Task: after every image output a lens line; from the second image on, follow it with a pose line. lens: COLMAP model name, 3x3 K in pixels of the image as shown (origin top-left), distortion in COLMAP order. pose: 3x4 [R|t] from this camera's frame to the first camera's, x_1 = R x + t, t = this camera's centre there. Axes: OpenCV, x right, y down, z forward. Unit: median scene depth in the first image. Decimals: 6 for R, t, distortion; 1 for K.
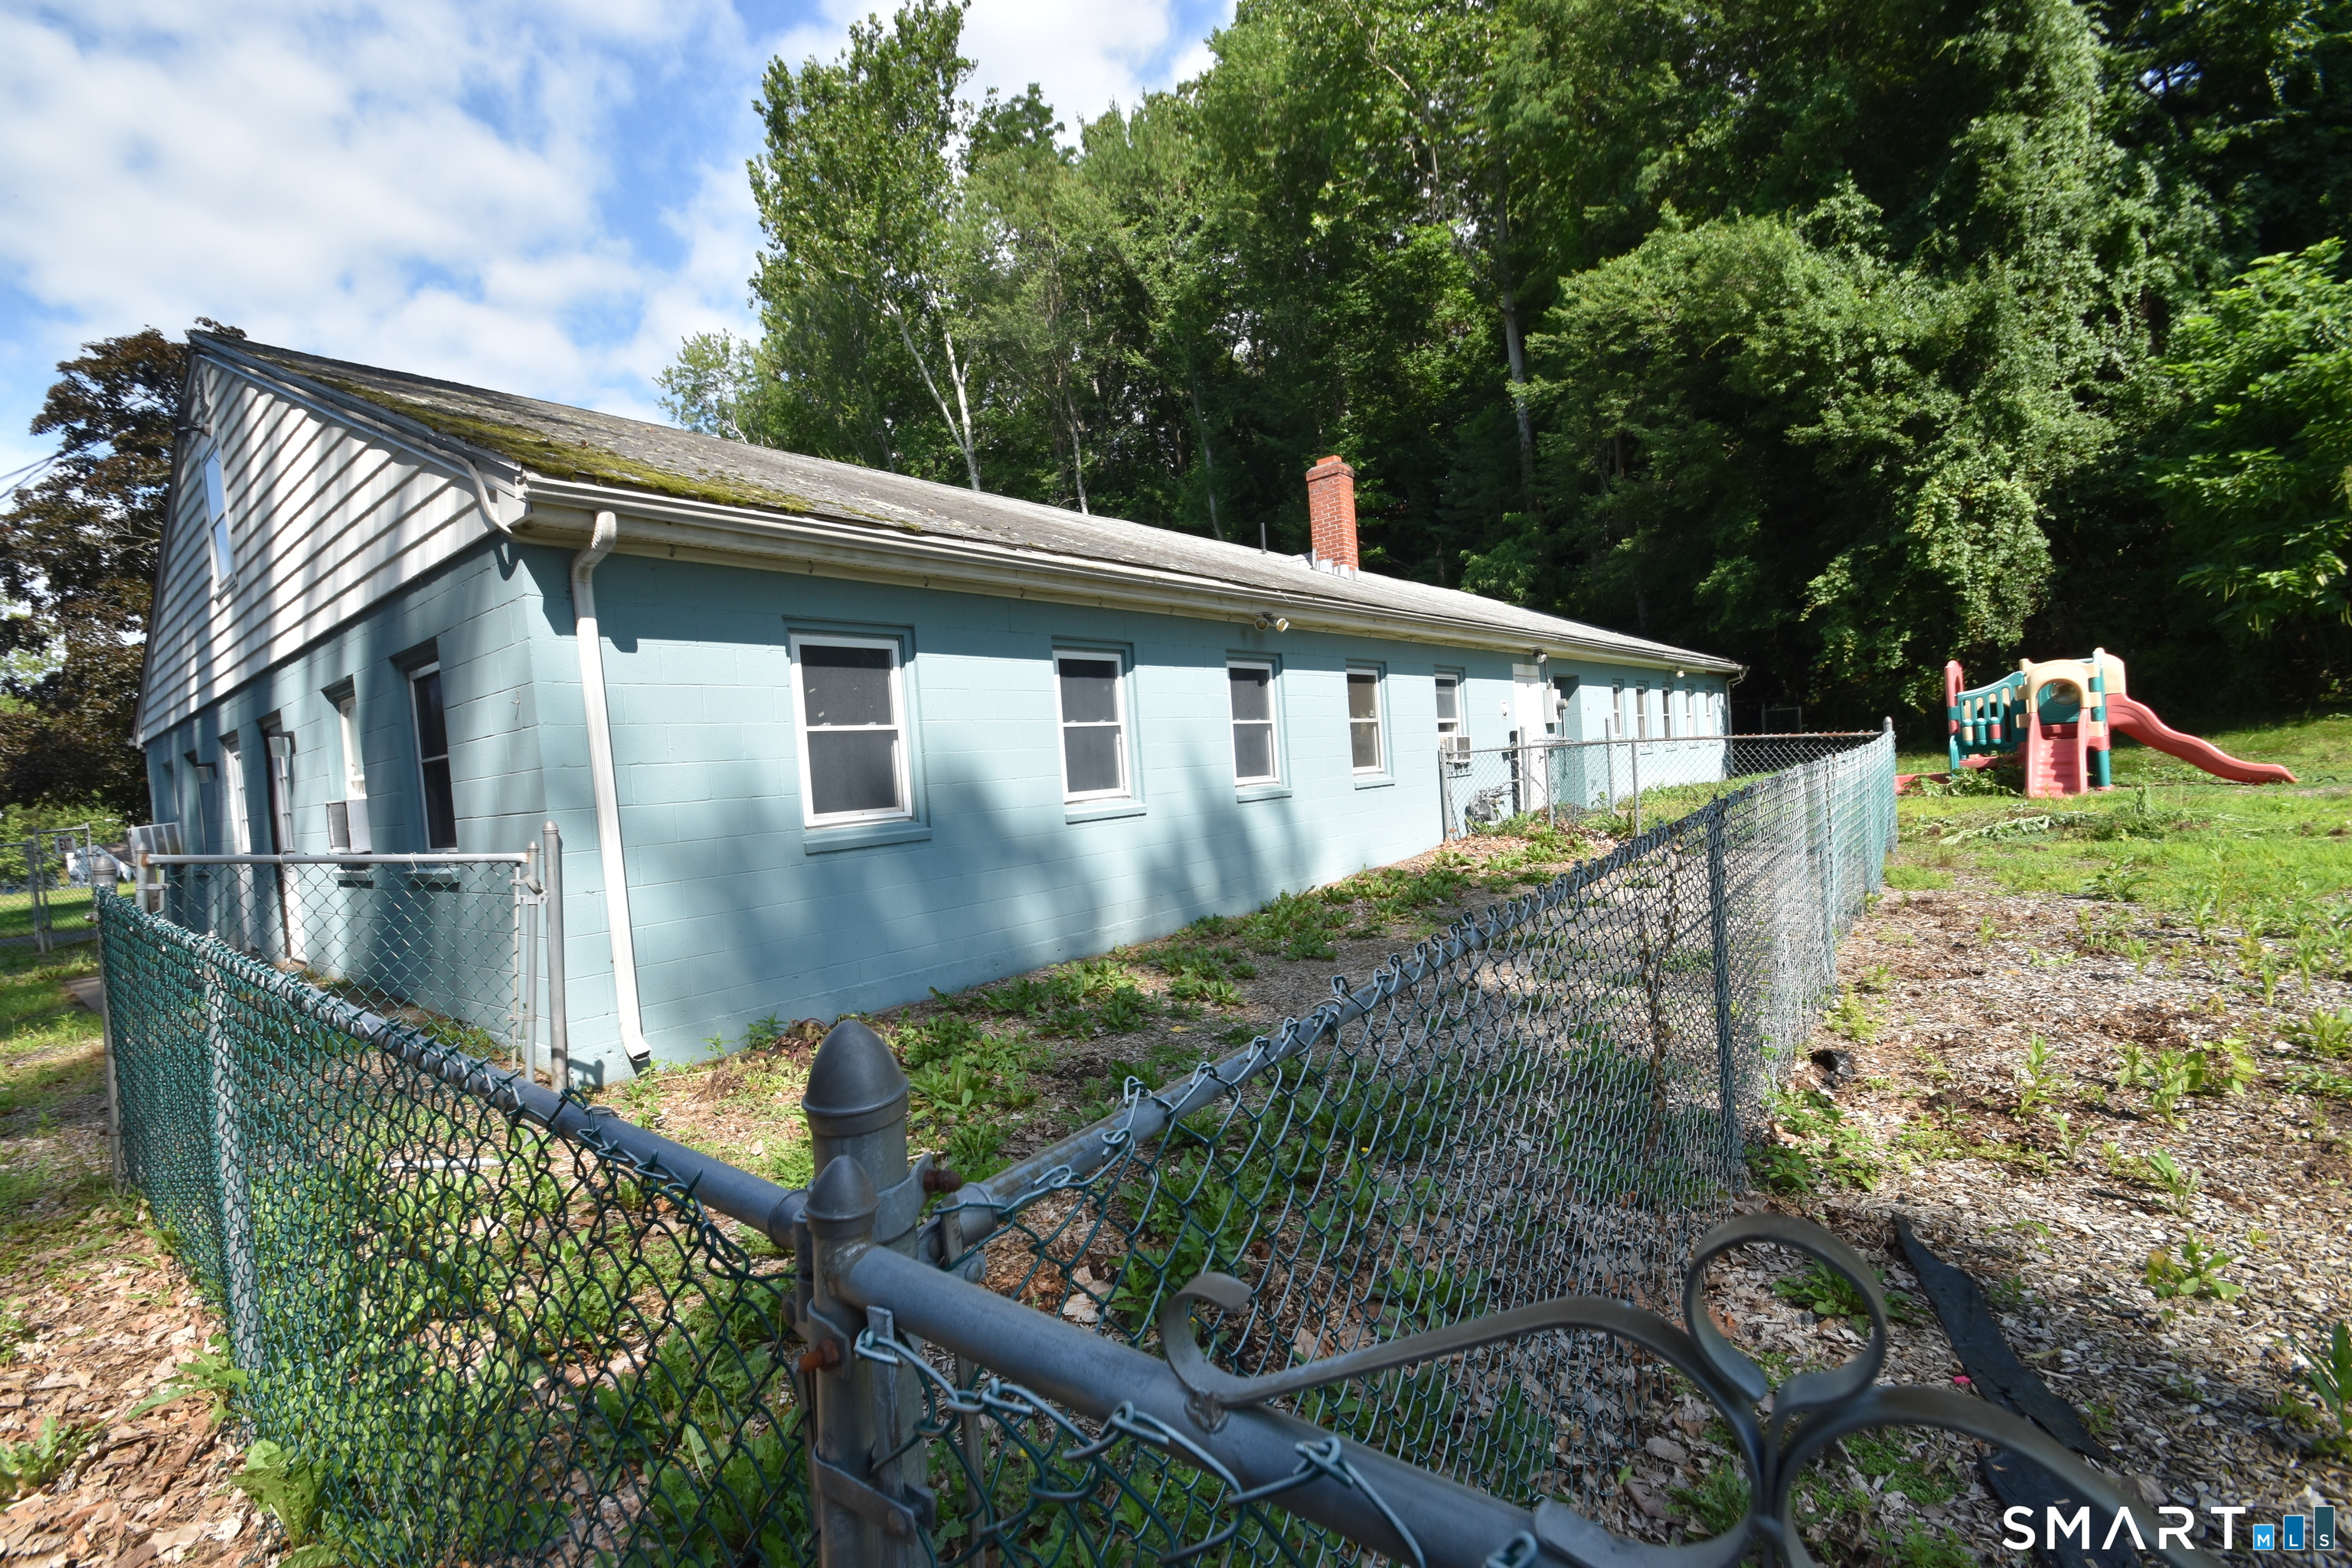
lens RADIAL K [[1030.5, 0, 1230.5], [0, 1030.5, 812.3], [0, 0, 1]] dist [-0.009438, -0.004637]
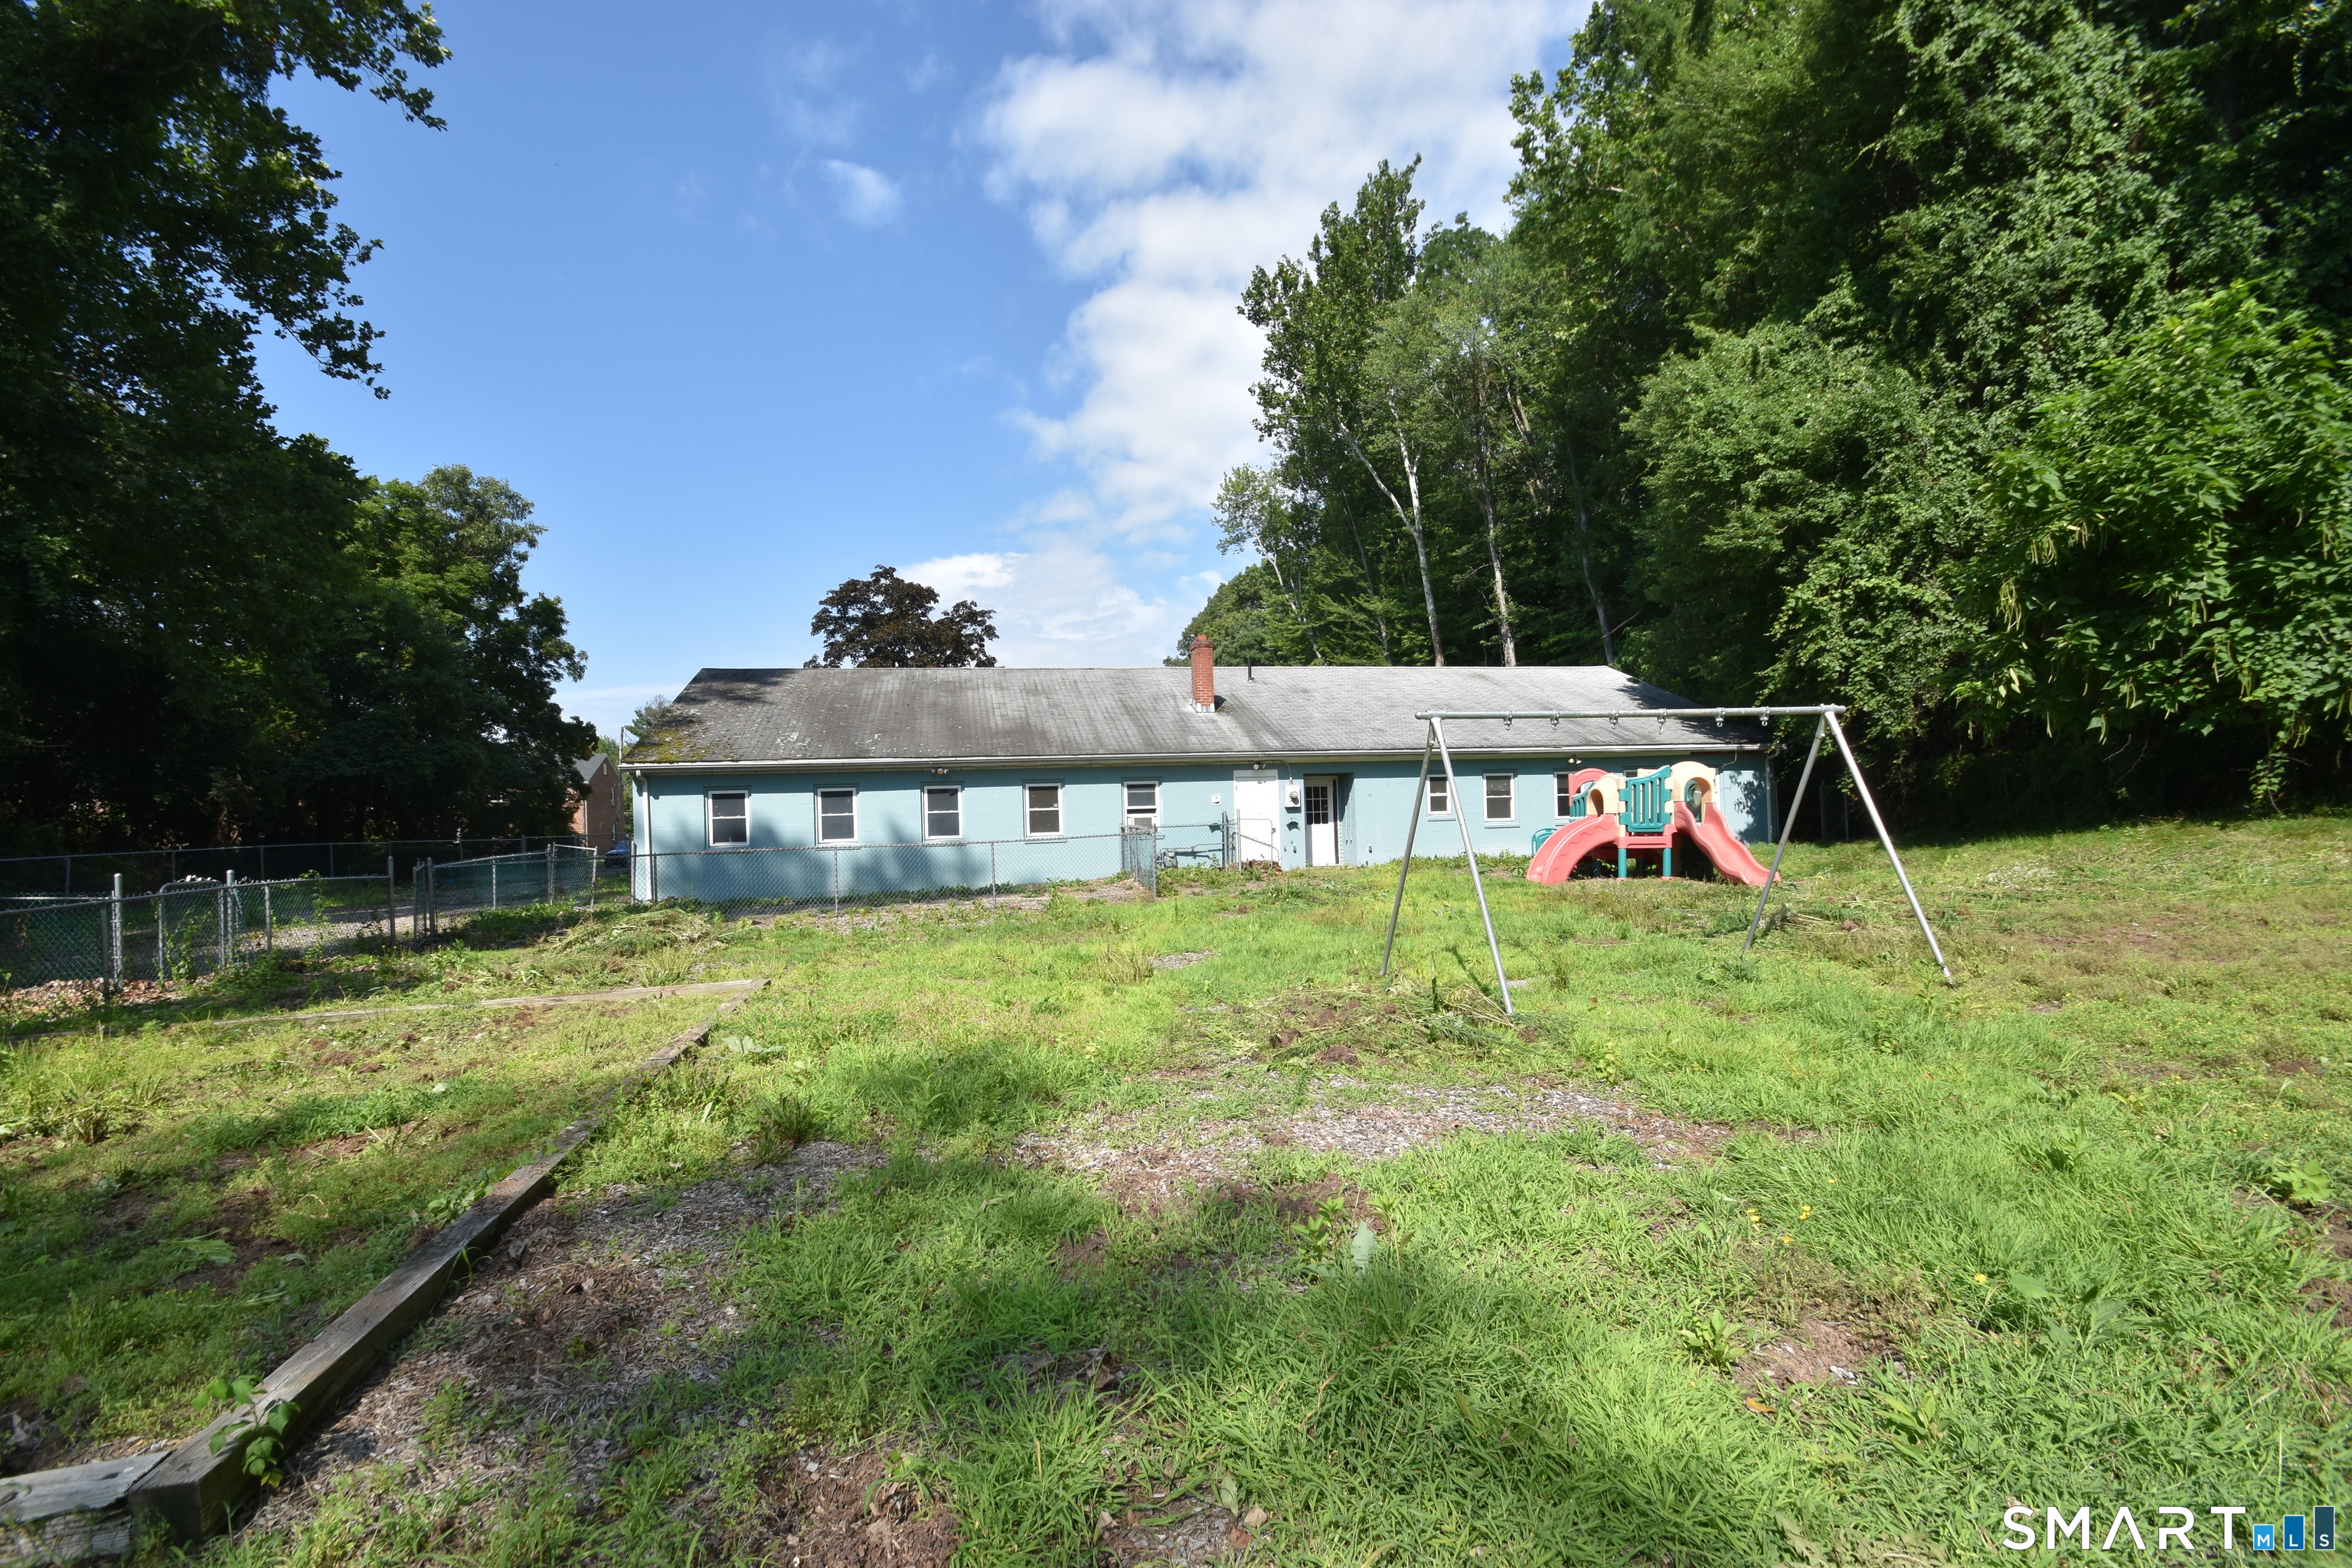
lens RADIAL K [[1030.5, 0, 1169.0], [0, 1030.5, 817.1], [0, 0, 1]] dist [-0.009438, -0.004637]
pose [[0.767889, 0.053042, -0.638383, 0.858784], [-0.060742, 0.998105, 0.009865, -0.057054], [0.637696, 0.031201, 0.769656, -0.211185]]
